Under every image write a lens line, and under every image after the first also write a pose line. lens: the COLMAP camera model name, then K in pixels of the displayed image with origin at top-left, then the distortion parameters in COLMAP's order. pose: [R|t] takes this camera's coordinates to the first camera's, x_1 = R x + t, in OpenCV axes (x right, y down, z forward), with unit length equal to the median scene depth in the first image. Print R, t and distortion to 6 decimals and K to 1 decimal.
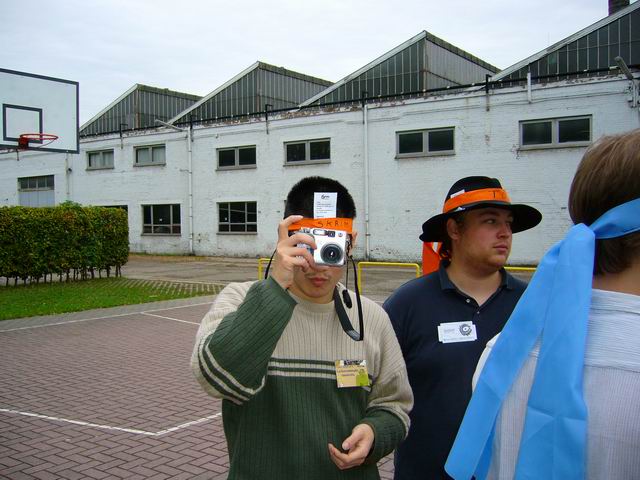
lens RADIAL K [[684.8, 0, 318.2], [0, 684.8, 251.8], [0, 0, 1]] dist [-0.079613, 0.000000]
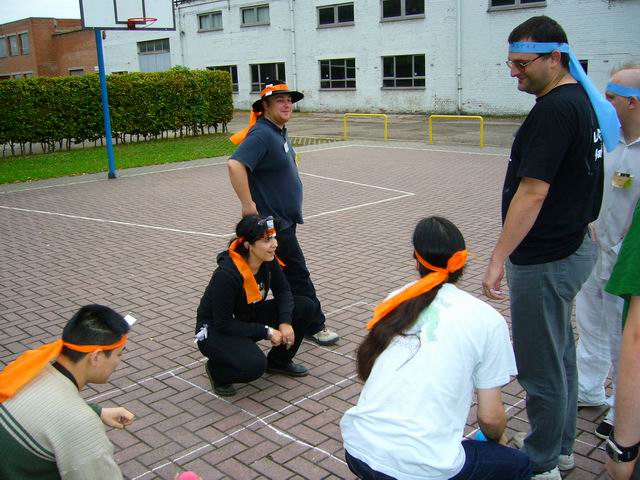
lens RADIAL K [[684.8, 0, 311.9], [0, 684.8, 259.6], [0, 0, 1]] dist [-0.079613, 0.000000]
pose [[0.983101, 0.019990, -0.181969, 0.044999], [0.020407, 0.975857, 0.217455, -0.000476], [0.181923, -0.217494, 0.958958, -0.082519]]
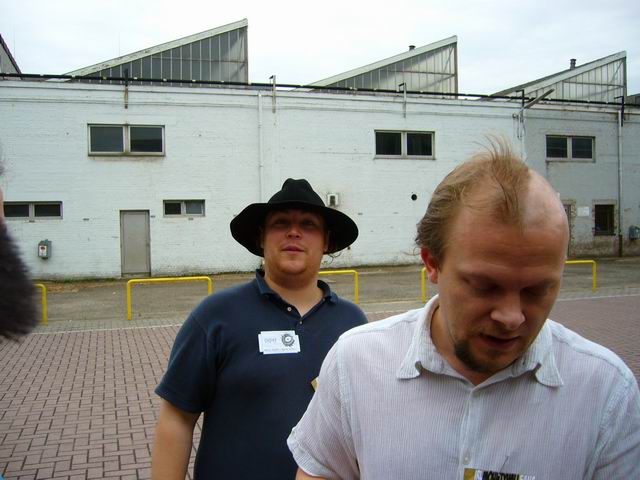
lens RADIAL K [[684.8, 0, 342.8], [0, 684.8, 255.8], [0, 0, 1]] dist [-0.079613, 0.000000]
pose [[0.559553, -0.044776, 0.827584, -0.656783], [0.054373, 0.998372, 0.017253, -0.020714], [-0.827009, 0.035344, 0.561076, 0.493737]]
